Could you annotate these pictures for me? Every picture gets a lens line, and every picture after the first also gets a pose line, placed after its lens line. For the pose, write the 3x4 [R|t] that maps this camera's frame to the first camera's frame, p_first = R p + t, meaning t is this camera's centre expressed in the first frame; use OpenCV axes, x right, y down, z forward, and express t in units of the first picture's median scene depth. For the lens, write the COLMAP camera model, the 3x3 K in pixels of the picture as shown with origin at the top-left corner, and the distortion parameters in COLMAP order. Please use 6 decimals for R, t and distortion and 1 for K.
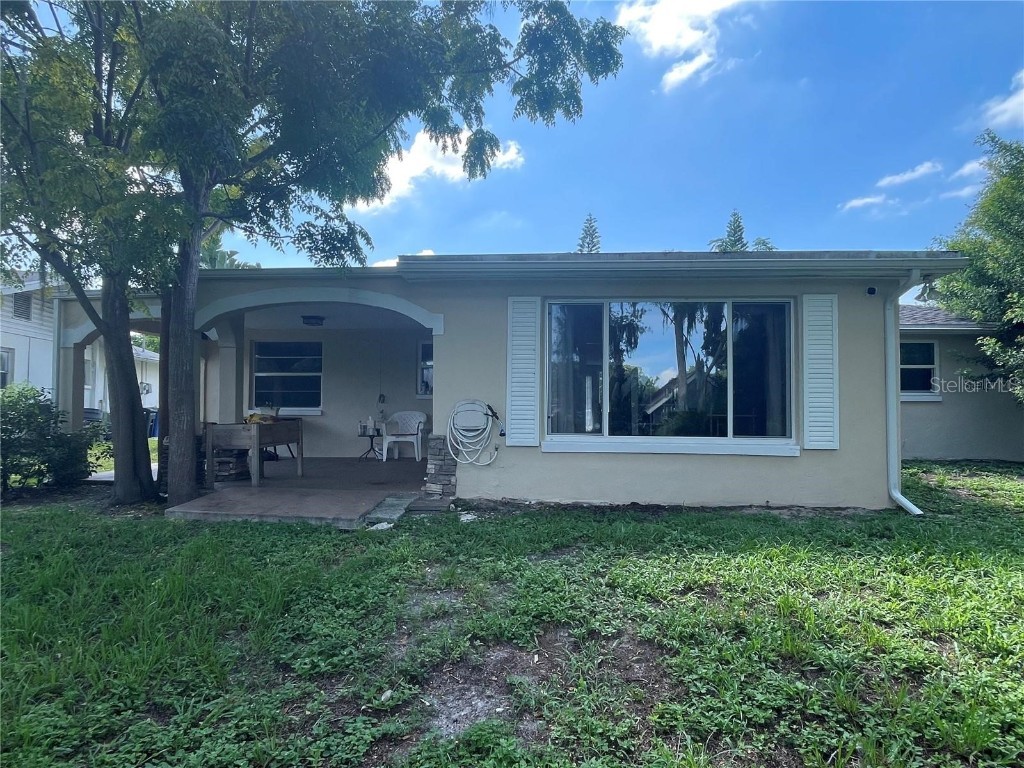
lens RADIAL K [[567.0, 0, 512.1], [0, 567.0, 390.2], [0, 0, 1]] dist [0.001168, -0.000011]
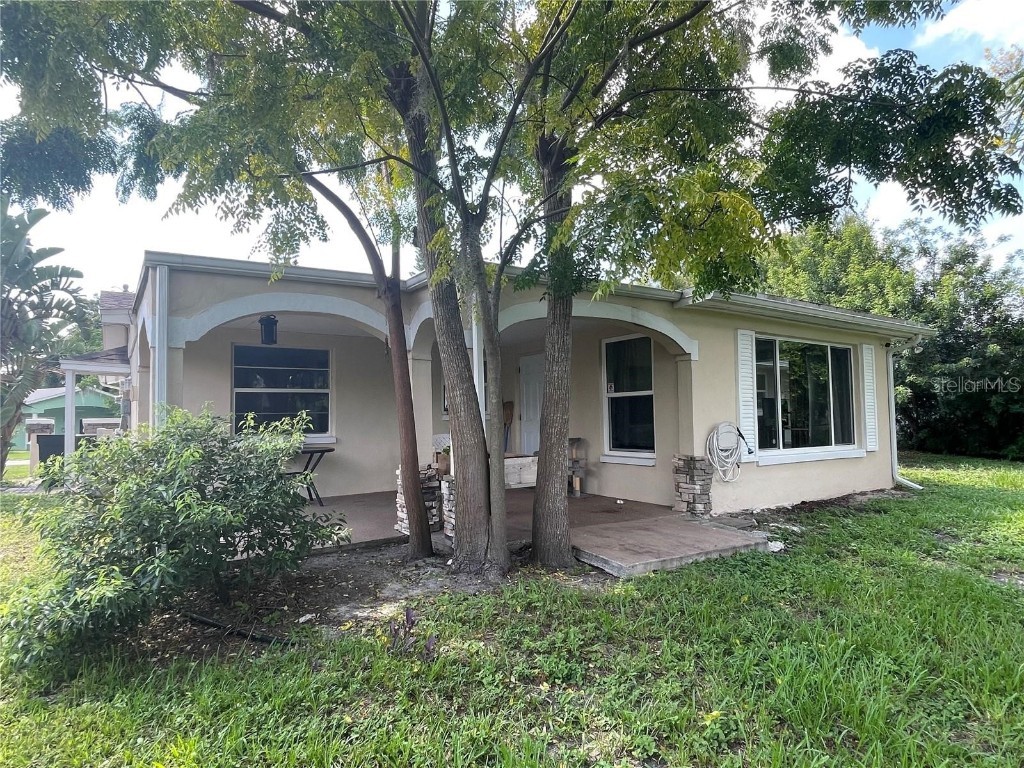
lens RADIAL K [[567.0, 0, 515.7], [0, 567.0, 386.4], [0, 0, 1]] dist [0.001168, -0.000011]
pose [[0.793105, 0.017550, 0.608832, -1.035238], [0.001500, 0.999526, -0.030765, -0.017942], [-0.609083, 0.025313, 0.792702, 0.383473]]
